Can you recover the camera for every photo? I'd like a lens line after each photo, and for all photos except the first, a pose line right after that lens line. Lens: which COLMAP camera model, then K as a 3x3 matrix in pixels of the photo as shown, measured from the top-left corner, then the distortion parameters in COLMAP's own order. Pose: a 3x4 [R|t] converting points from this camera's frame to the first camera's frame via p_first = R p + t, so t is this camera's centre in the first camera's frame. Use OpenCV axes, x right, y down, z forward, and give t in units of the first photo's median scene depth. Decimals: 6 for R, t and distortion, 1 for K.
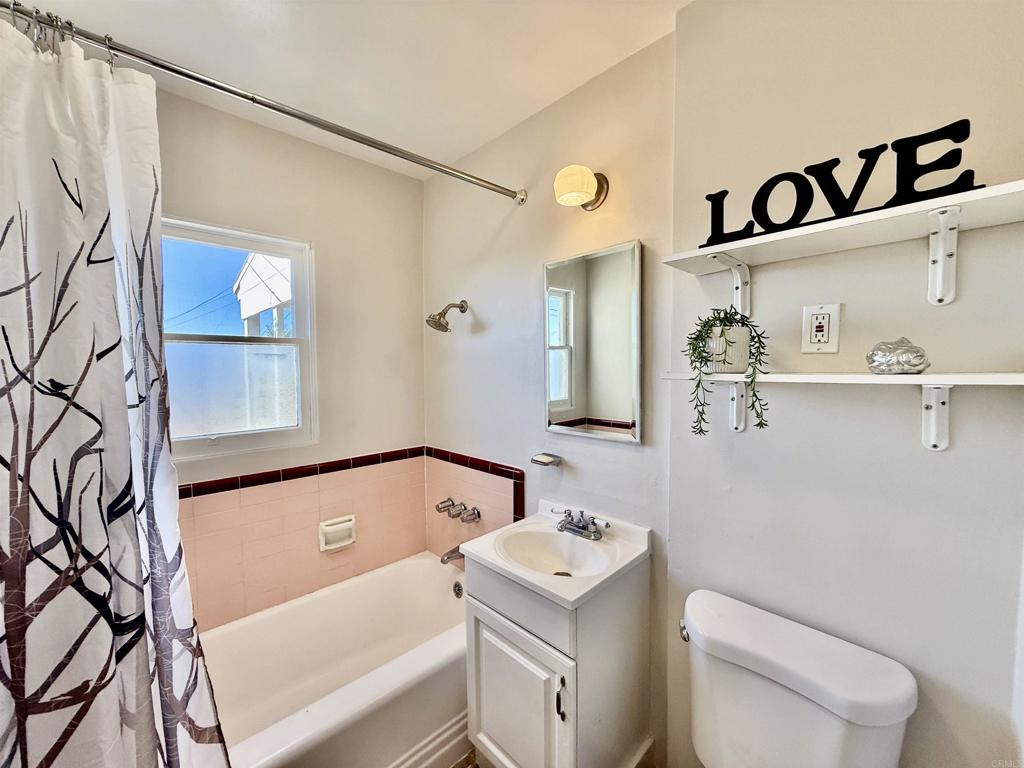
lens RADIAL K [[407.6, 0, 505.0], [0, 407.6, 385.3], [0, 0, 1]] dist [0.001618, -0.000096]
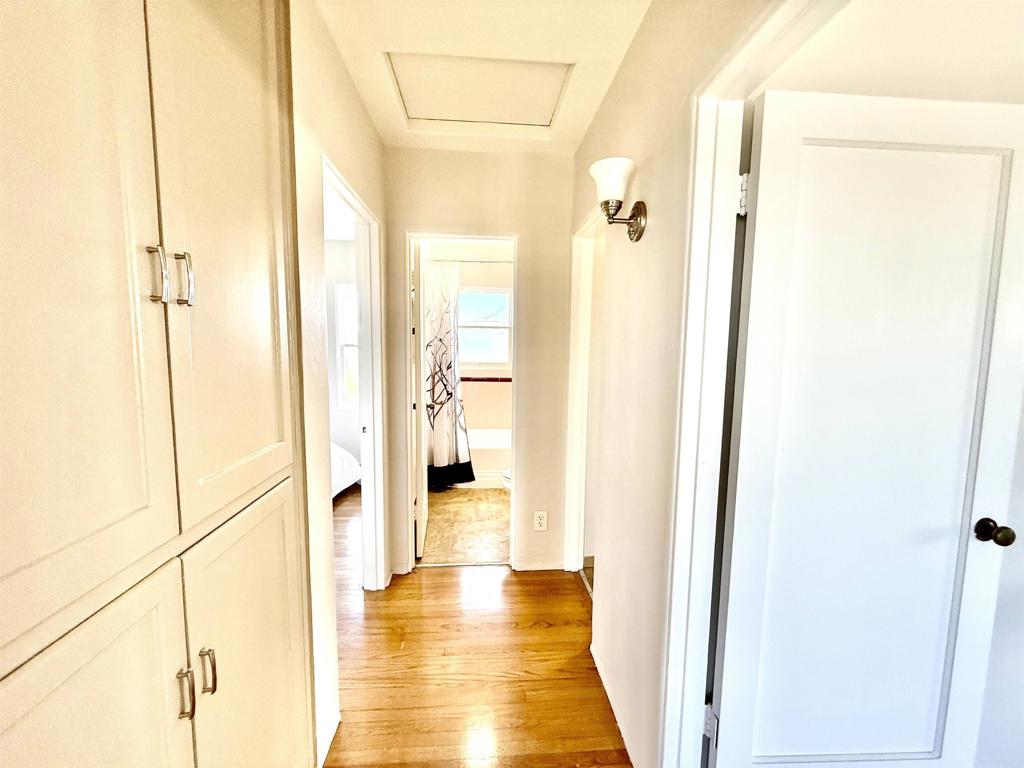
lens RADIAL K [[407.6, 0, 509.5], [0, 407.6, 381.2], [0, 0, 1]] dist [0.001618, -0.000096]
pose [[0.783216, 0.079434, -0.616654, 2.357537], [-0.047796, 0.996563, 0.067666, 0.120557], [0.619909, -0.023524, 0.784321, -2.111580]]
